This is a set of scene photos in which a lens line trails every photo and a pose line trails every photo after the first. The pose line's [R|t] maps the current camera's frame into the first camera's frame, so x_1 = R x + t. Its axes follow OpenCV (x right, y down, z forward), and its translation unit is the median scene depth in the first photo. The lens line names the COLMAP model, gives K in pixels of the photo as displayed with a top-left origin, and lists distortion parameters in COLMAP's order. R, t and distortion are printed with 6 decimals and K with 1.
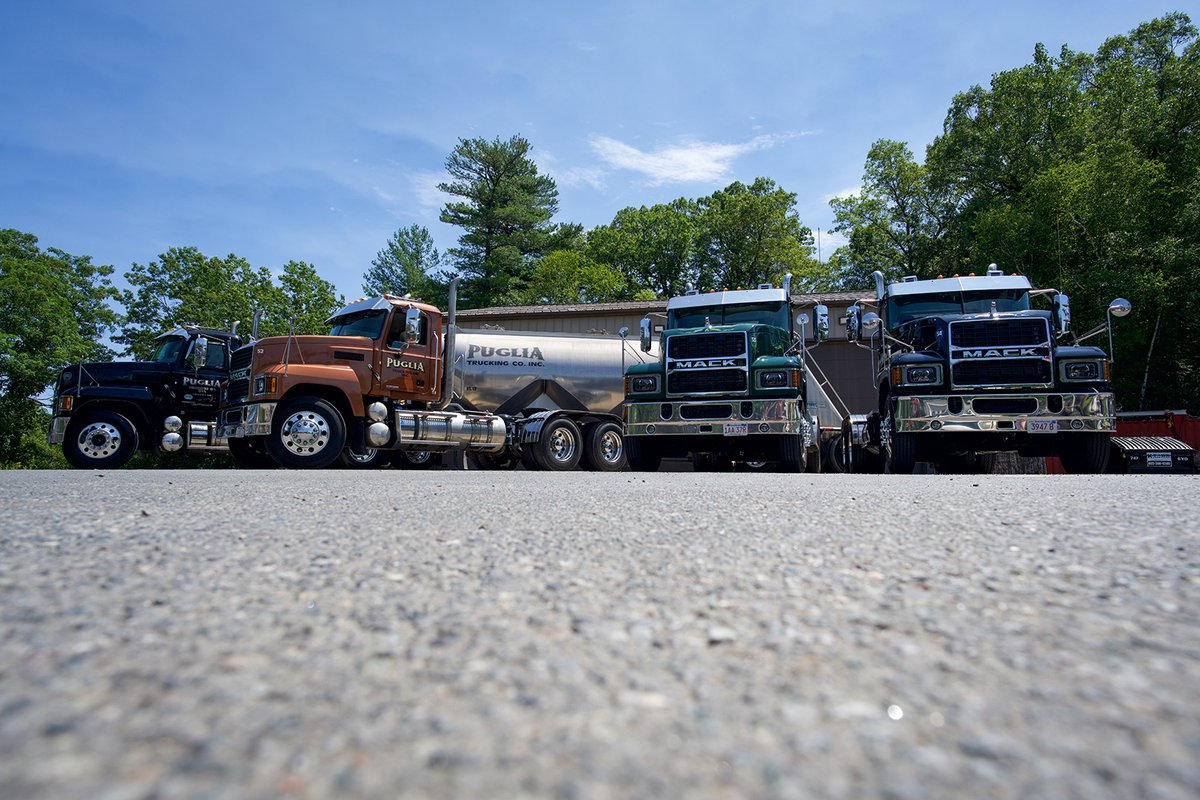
lens RADIAL K [[672.5, 0, 600.0], [0, 672.5, 400.0], [0, 0, 1]] dist [0.002911, 0.002594]
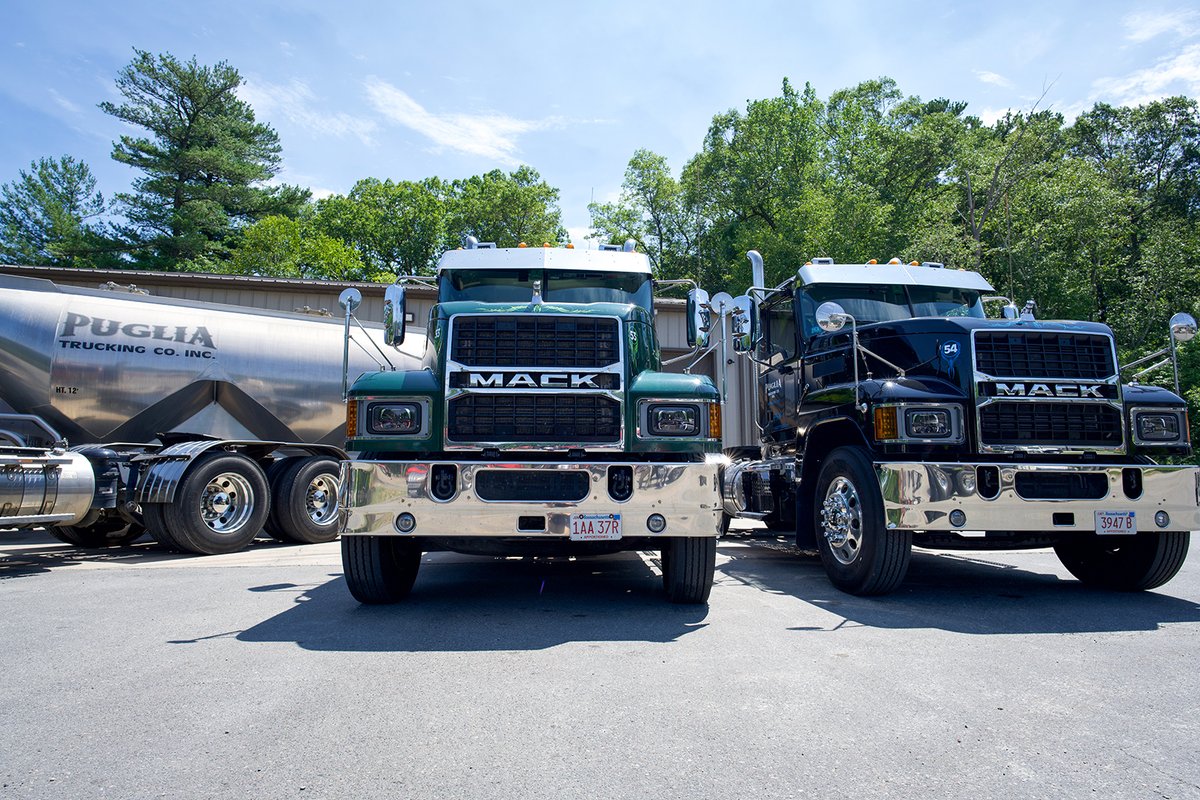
lens RADIAL K [[672.5, 0, 600.0], [0, 672.5, 400.0], [0, 0, 1]] dist [0.002911, 0.002594]
pose [[0.926959, 0.038451, 0.373187, 0.005046], [-0.038077, 0.999240, -0.008375, -0.007261], [-0.373226, -0.006446, 0.927718, 0.105354]]
